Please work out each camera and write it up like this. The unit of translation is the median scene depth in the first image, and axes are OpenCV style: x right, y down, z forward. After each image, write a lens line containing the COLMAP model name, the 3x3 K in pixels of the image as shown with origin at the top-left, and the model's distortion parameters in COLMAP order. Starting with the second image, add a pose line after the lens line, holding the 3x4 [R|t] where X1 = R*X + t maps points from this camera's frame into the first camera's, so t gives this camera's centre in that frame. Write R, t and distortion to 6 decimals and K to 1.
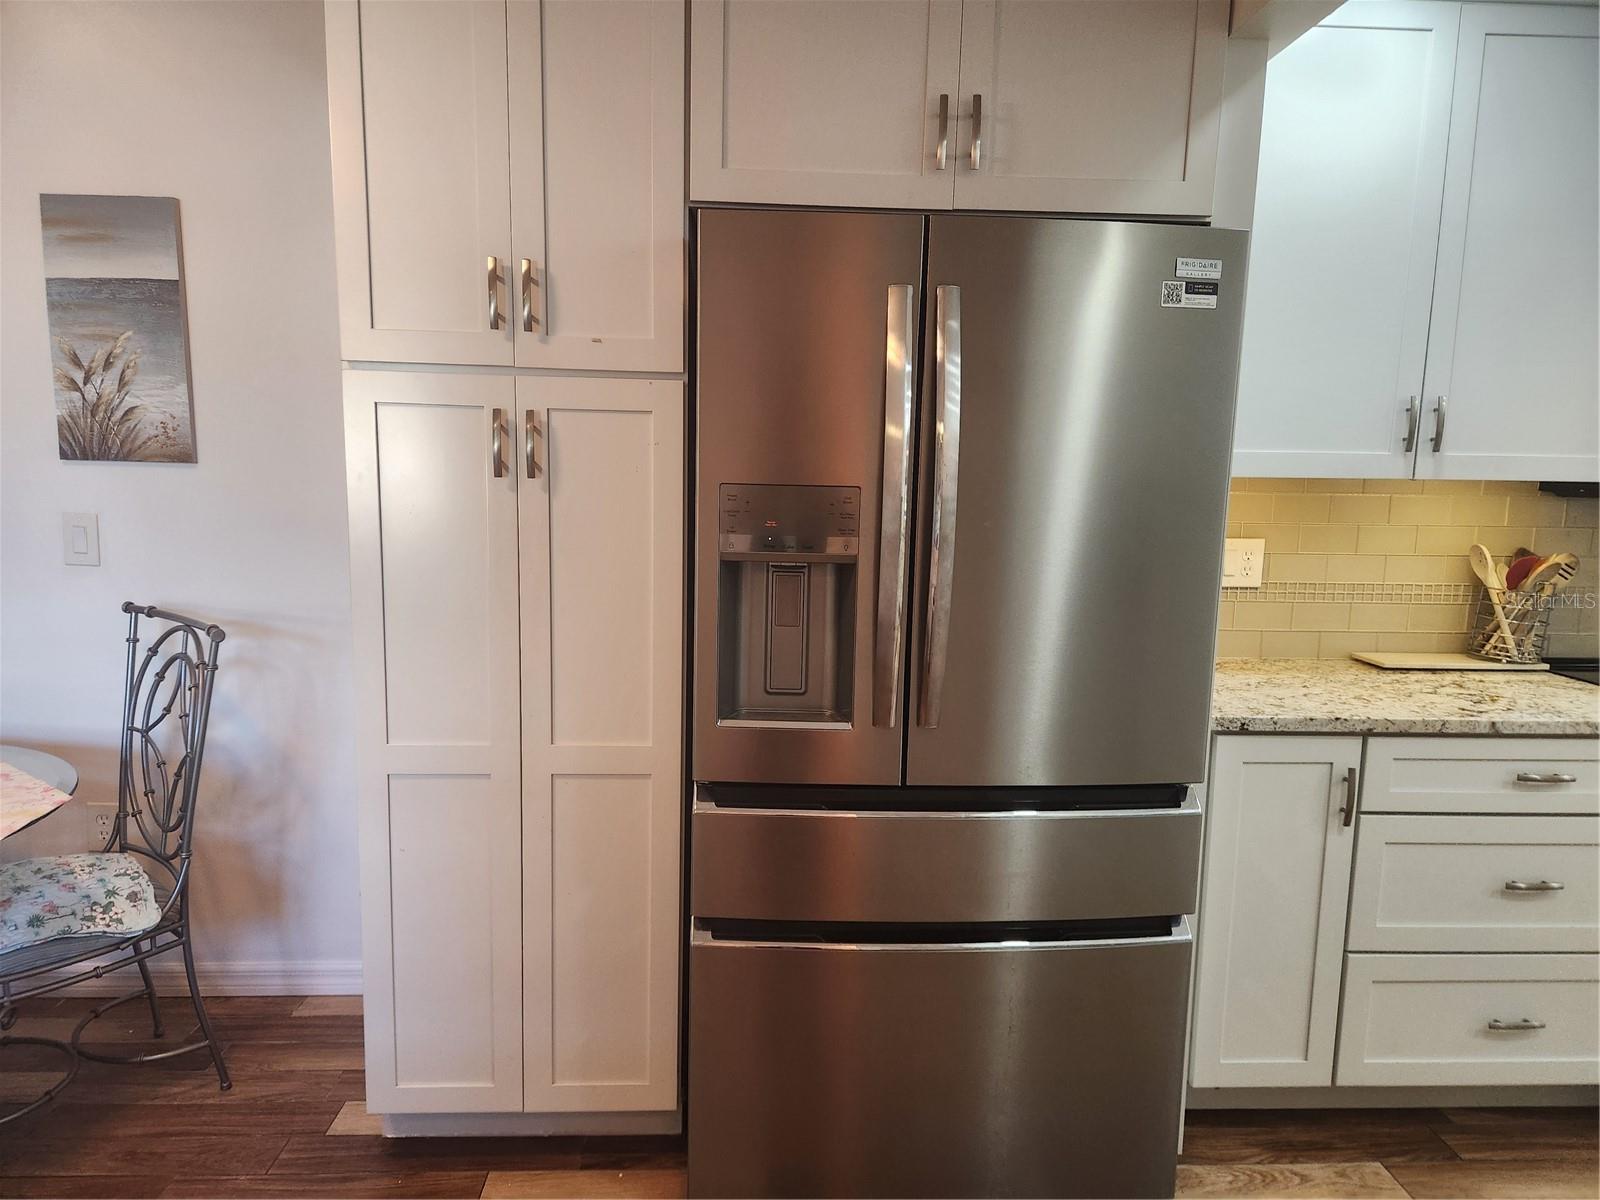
lens RADIAL K [[1067.1, 0, 803.3], [0, 1067.1, 618.6], [0, 0, 1]] dist [0.082960, -0.077018]
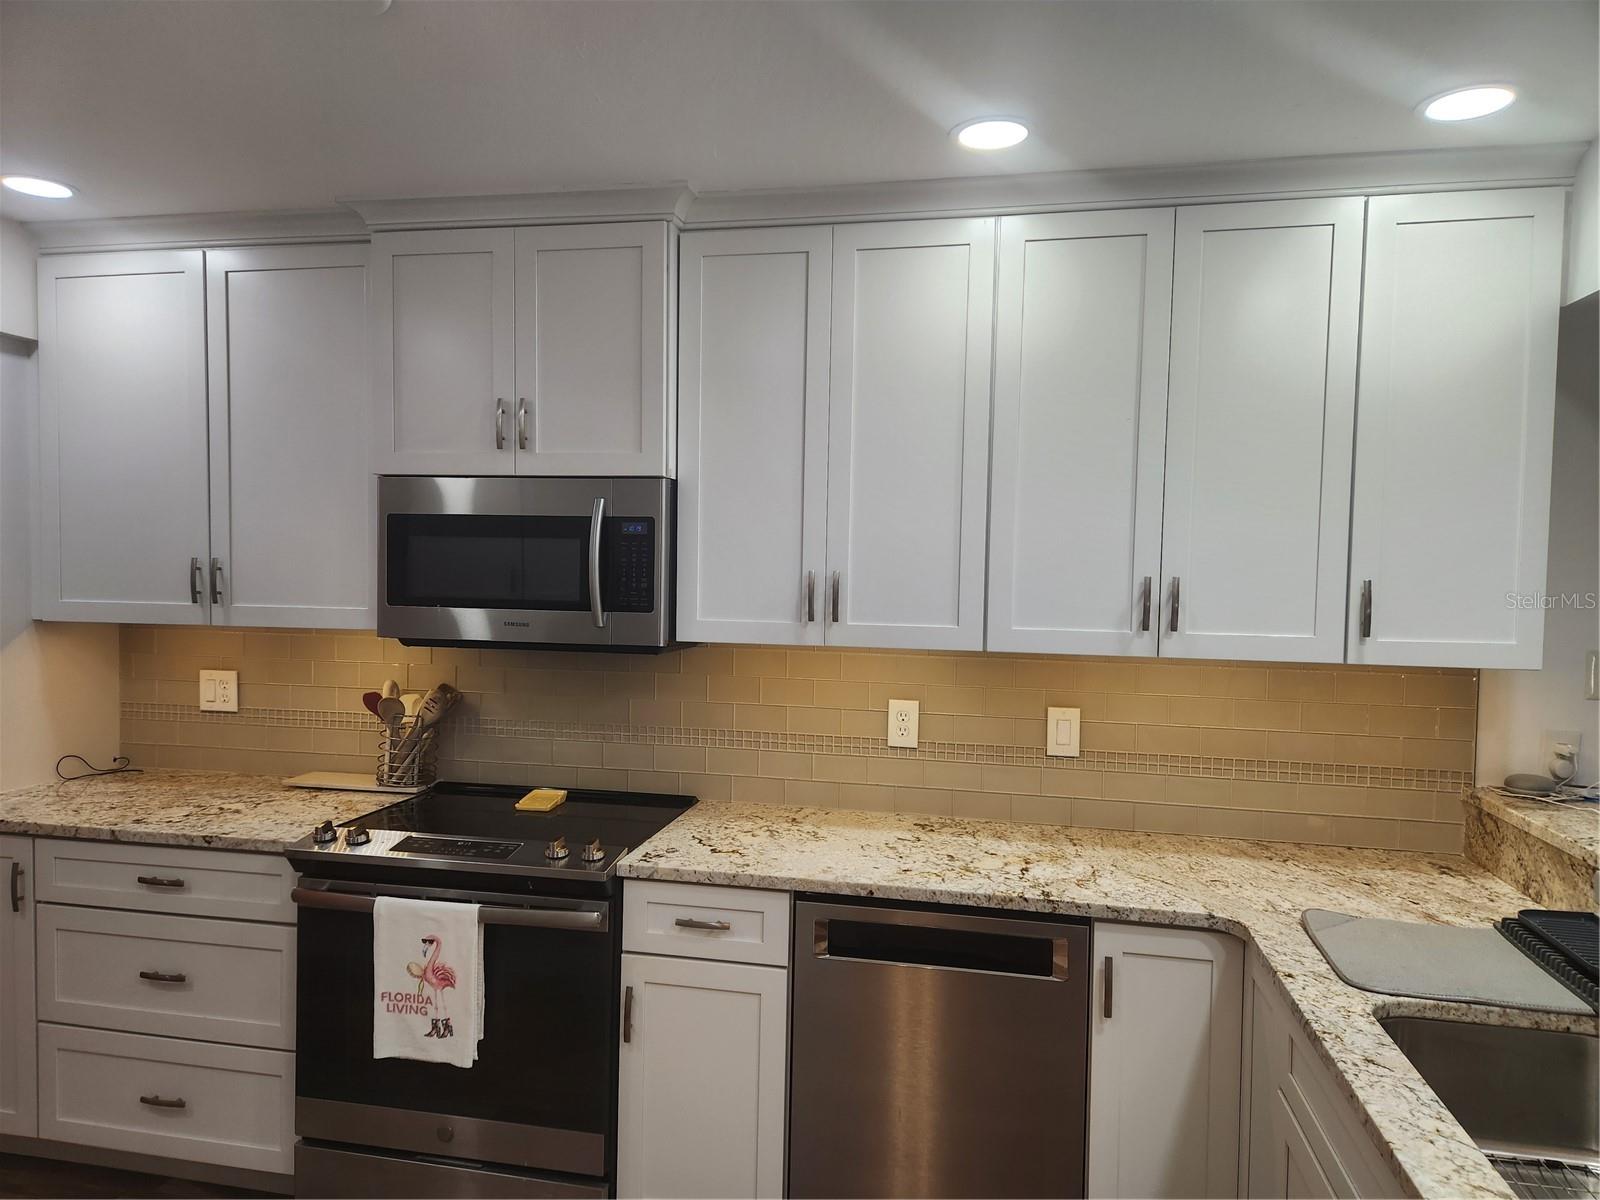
lens RADIAL K [[1067.1, 0, 803.3], [0, 1067.1, 618.6], [0, 0, 1]] dist [0.082960, -0.077018]
pose [[0.967145, 0.008125, -0.254096, 1.636361], [-0.033872, 0.994696, -0.097117, -0.045102], [0.251959, 0.102533, 0.962291, 0.014155]]
